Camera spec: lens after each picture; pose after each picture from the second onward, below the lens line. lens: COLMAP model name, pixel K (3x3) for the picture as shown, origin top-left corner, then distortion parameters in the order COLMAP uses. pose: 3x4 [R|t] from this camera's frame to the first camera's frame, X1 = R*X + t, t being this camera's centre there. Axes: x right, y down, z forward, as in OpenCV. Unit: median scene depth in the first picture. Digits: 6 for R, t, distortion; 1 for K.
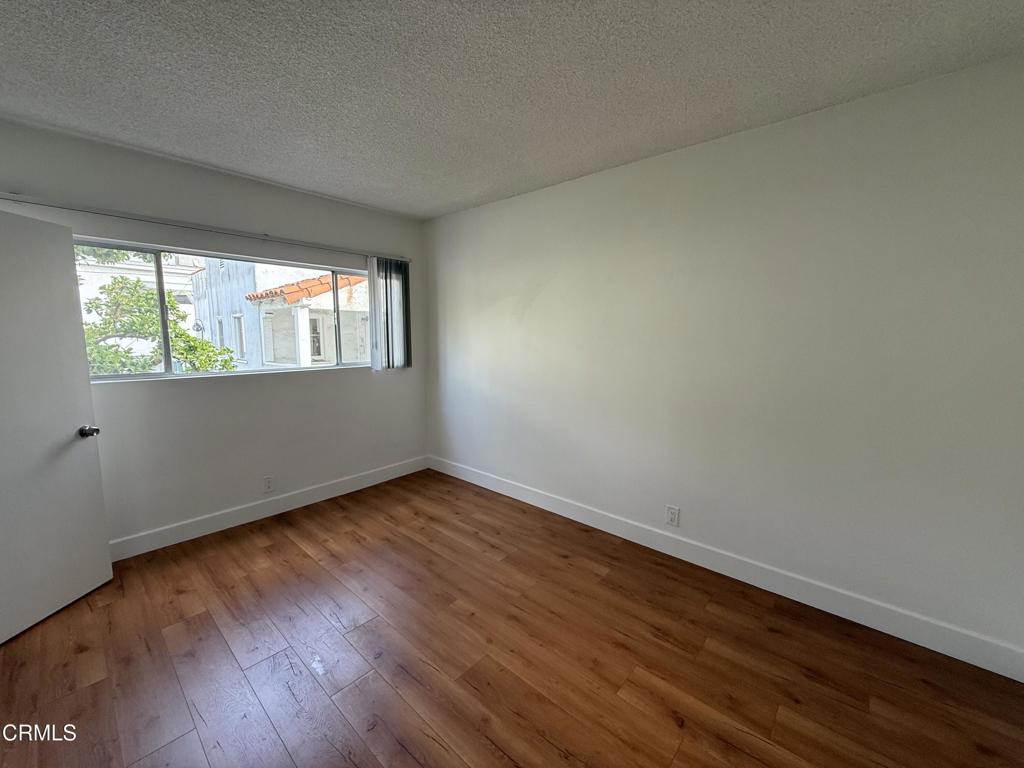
lens RADIAL K [[408.0, 0, 508.6], [0, 408.0, 387.7], [0, 0, 1]] dist [0.003162, 0.000251]
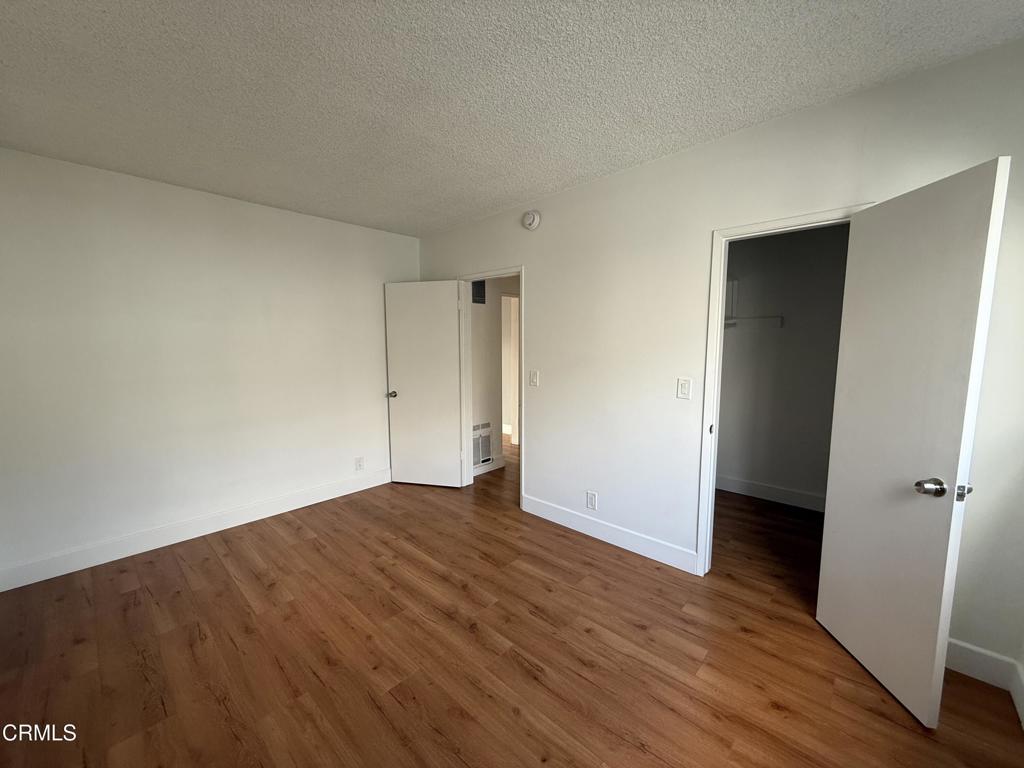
lens RADIAL K [[408.0, 0, 508.6], [0, 408.0, 387.7], [0, 0, 1]] dist [0.003162, 0.000251]
pose [[-0.999789, 0.000556, 0.020541, -0.323563], [0.005338, 0.972345, 0.233487, -0.179023], [-0.019843, 0.233548, -0.972143, 1.423876]]
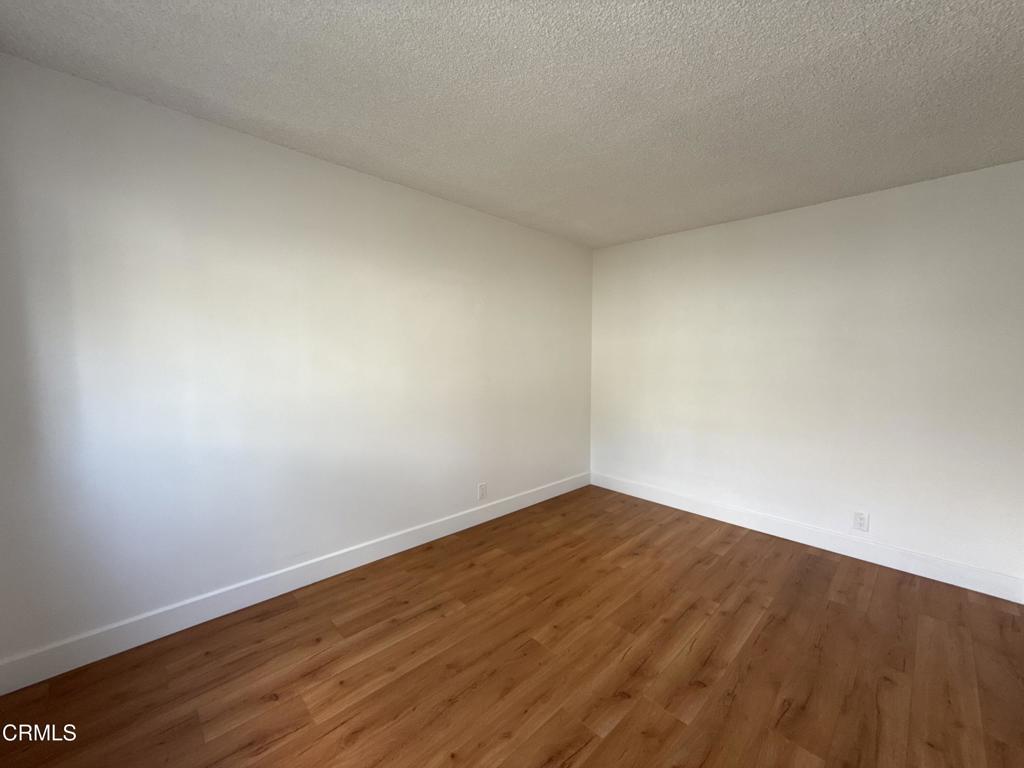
lens RADIAL K [[408.0, 0, 508.6], [0, 408.0, 387.7], [0, 0, 1]] dist [0.003162, 0.000251]
pose [[0.073235, -0.082166, 0.993924, -0.884226], [0.118281, 0.990282, 0.073150, -0.098459], [-0.990276, 0.112205, 0.082242, 0.814425]]
